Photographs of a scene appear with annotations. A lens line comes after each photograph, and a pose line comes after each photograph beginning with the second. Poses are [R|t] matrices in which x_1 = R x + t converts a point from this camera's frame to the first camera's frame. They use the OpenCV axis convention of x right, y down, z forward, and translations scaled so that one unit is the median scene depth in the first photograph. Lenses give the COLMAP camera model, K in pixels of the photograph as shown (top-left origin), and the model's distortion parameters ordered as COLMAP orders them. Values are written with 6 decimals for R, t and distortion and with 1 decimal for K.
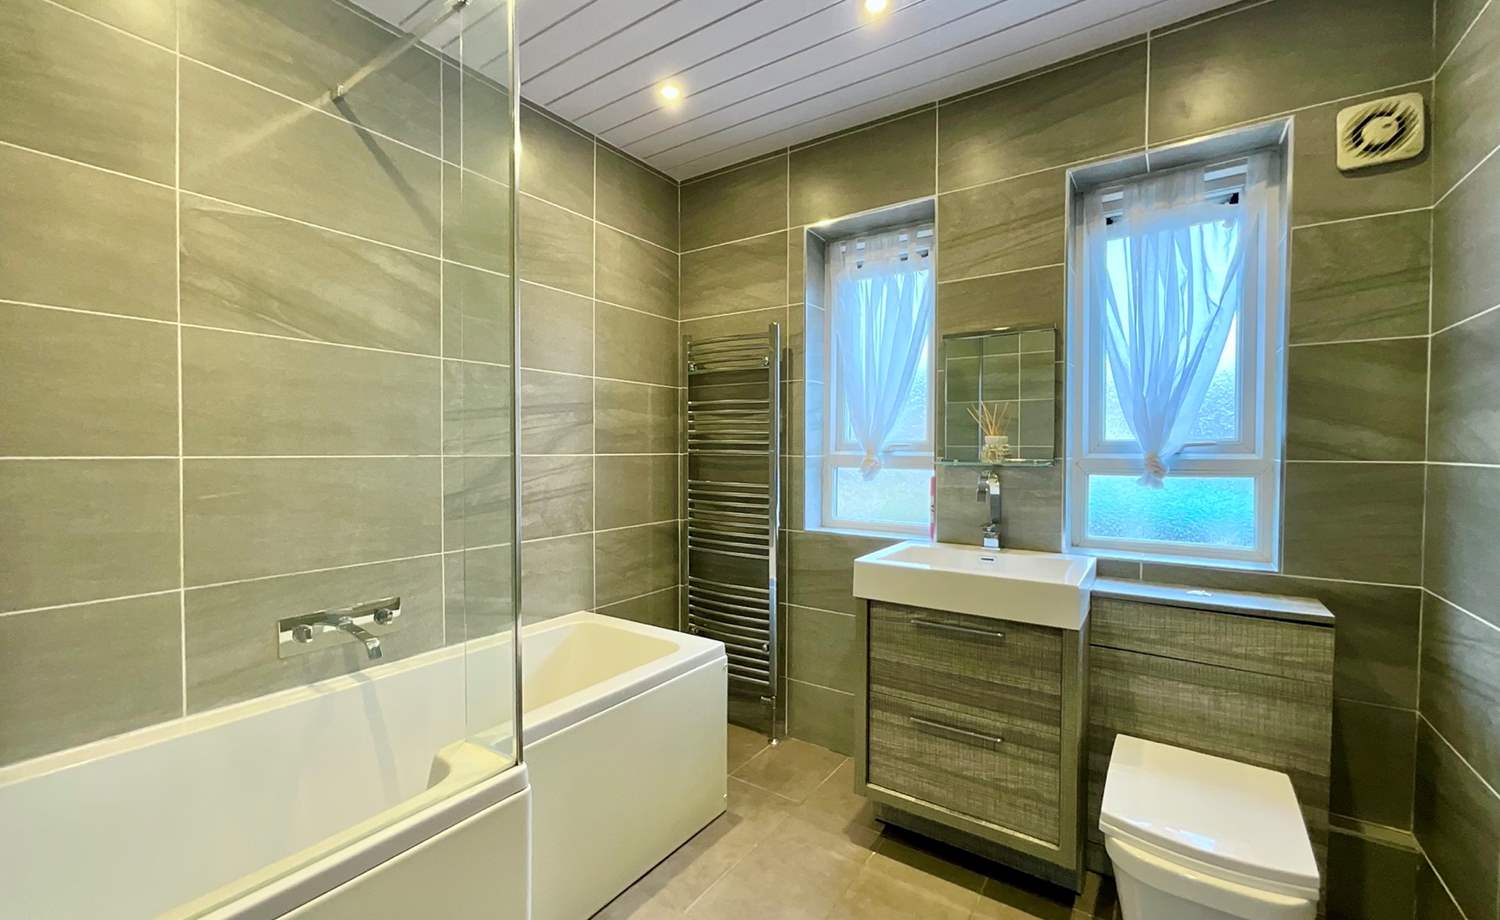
lens RADIAL K [[609.8, 0, 752.5], [0, 609.8, 460.2], [0, 0, 1]] dist [-0.000731, 0.000462]
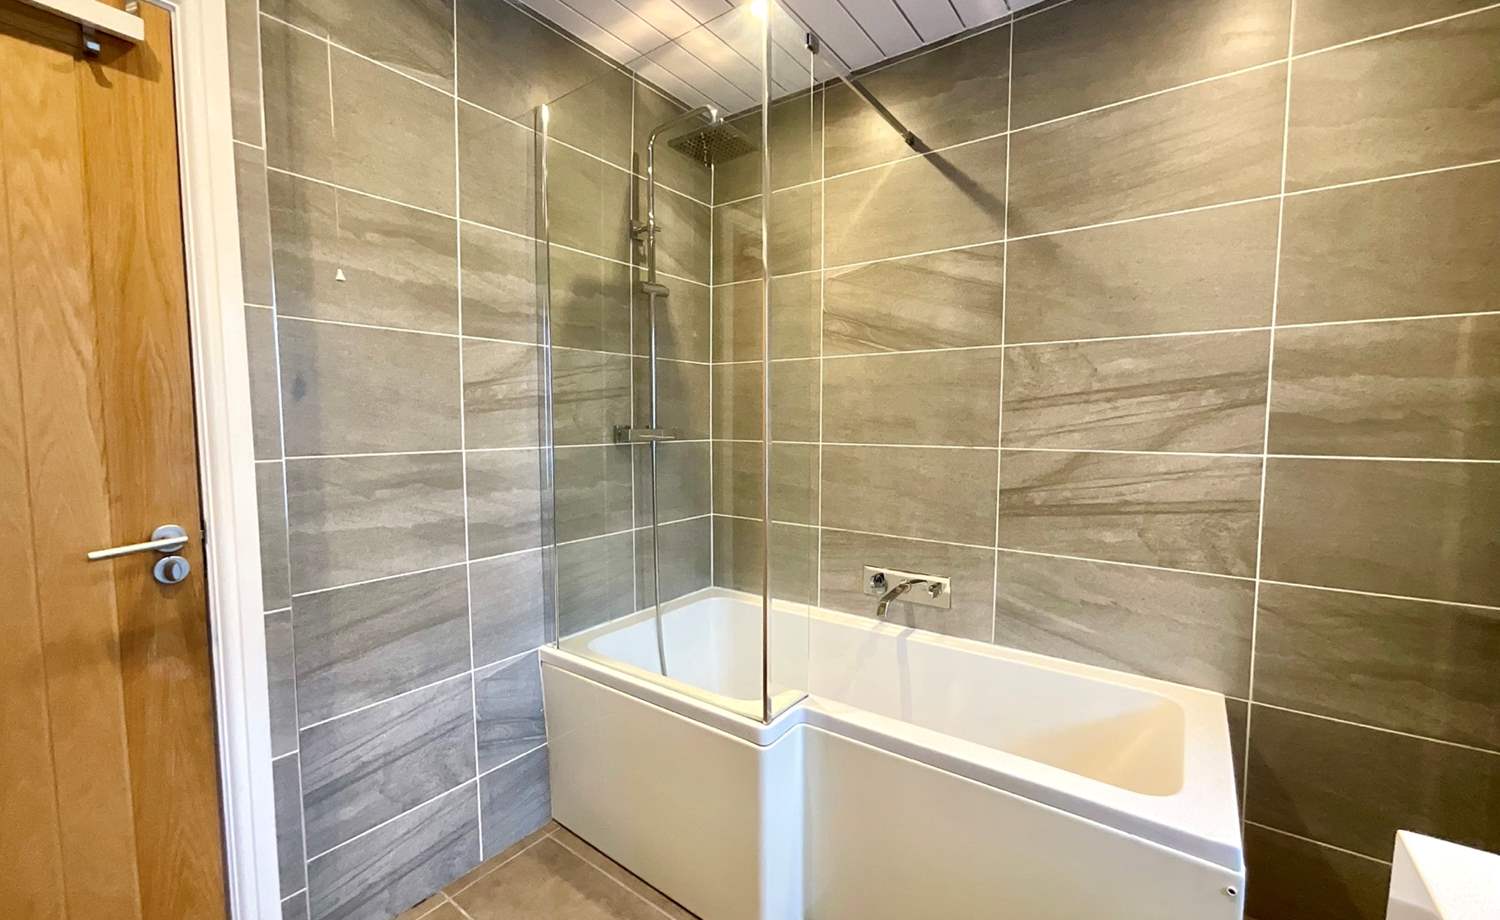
lens RADIAL K [[609.8, 0, 751.1], [0, 609.8, 461.2], [0, 0, 1]] dist [-0.000731, 0.000462]
pose [[-0.029034, 0.065111, -0.997456, 0.483158], [-0.019289, 0.997654, 0.065686, -0.044462], [0.999392, 0.021147, -0.027710, 0.663104]]
